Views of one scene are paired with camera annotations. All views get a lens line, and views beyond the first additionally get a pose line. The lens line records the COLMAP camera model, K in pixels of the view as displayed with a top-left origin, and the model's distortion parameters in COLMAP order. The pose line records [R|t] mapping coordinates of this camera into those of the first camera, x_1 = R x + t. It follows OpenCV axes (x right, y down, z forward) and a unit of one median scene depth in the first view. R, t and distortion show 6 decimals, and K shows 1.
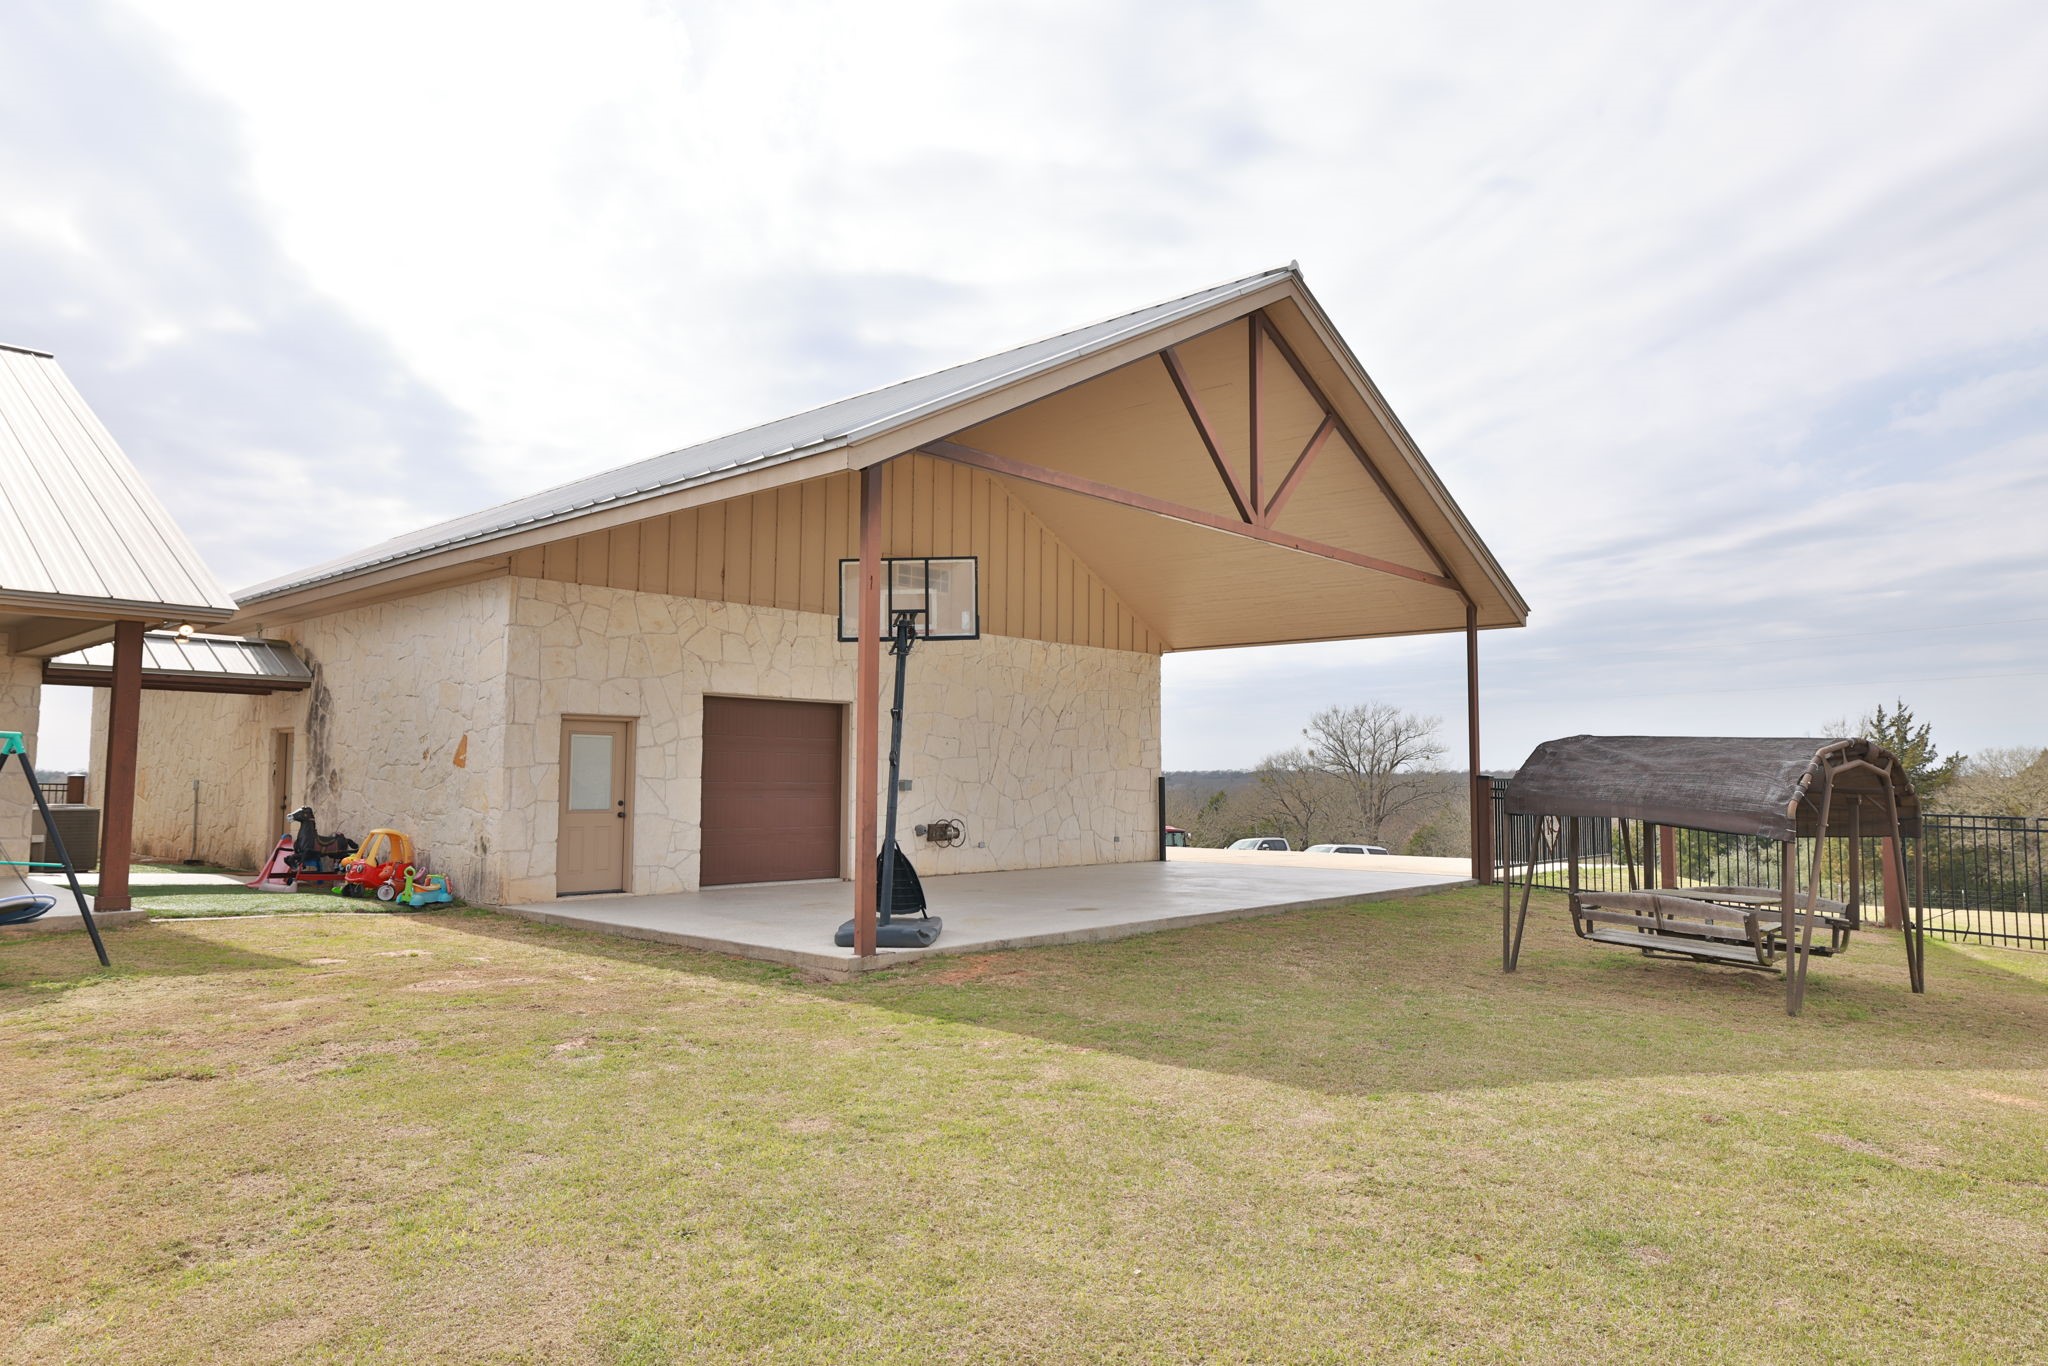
lens RADIAL K [[1033.9, 0, 1010.4], [0, 1033.9, 676.3], [0, 0, 1]] dist [-0.002315, 0.000379]
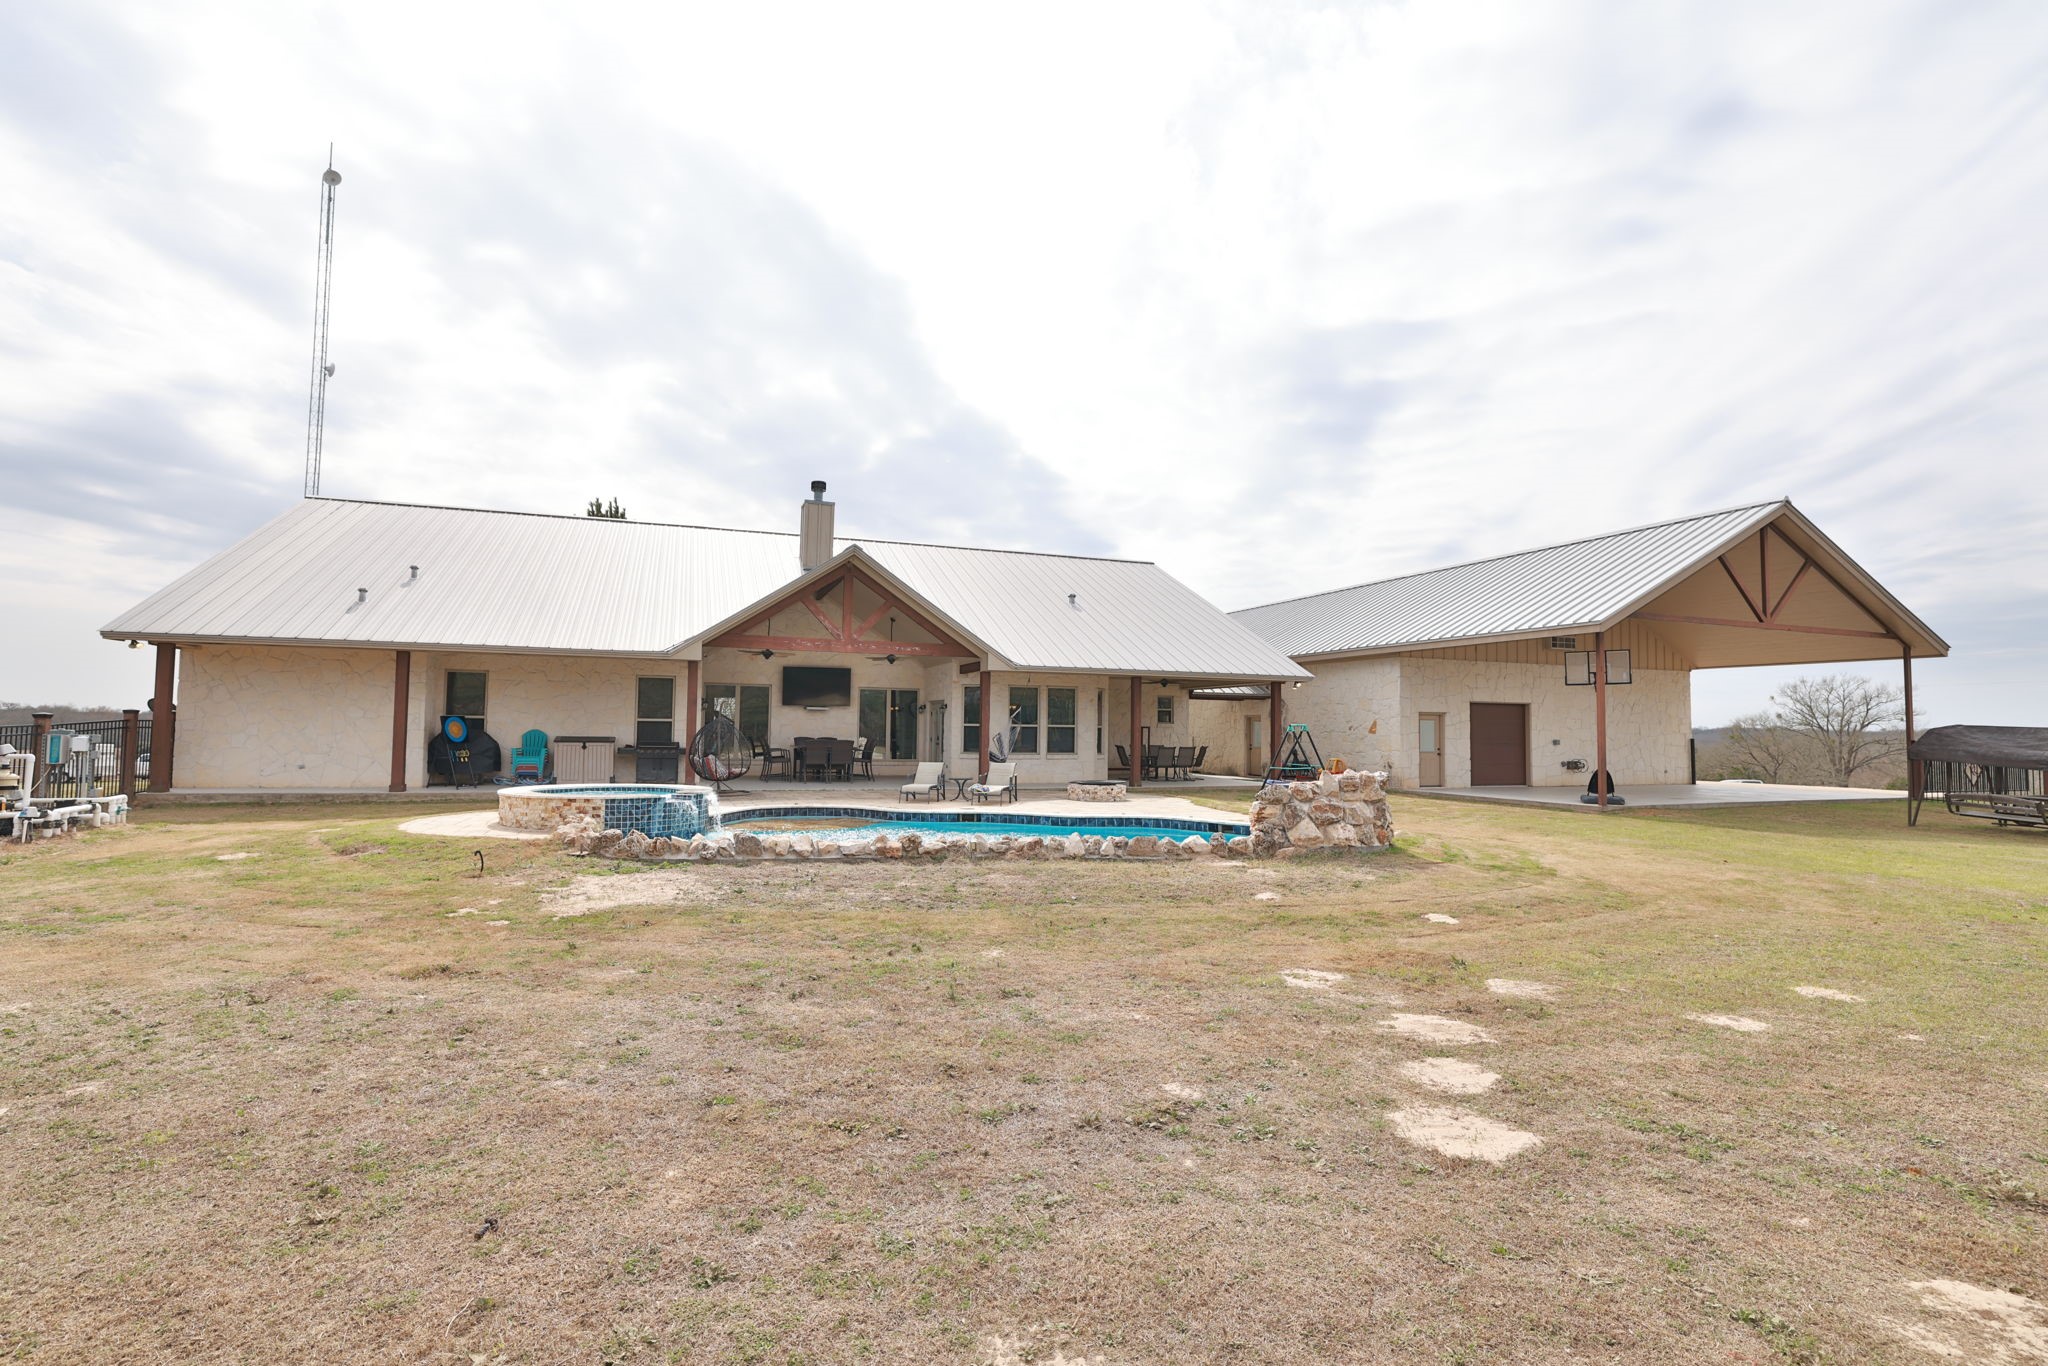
lens RADIAL K [[990.8, 0, 1025.7], [0, 990.8, 660.8], [0, 0, 1]] dist [0.034113, 0.000450]
pose [[0.941131, -0.019649, -0.337472, -0.394981], [0.030271, 0.999197, 0.026241, -0.134375], [0.336685, -0.034912, 0.940970, -1.167820]]
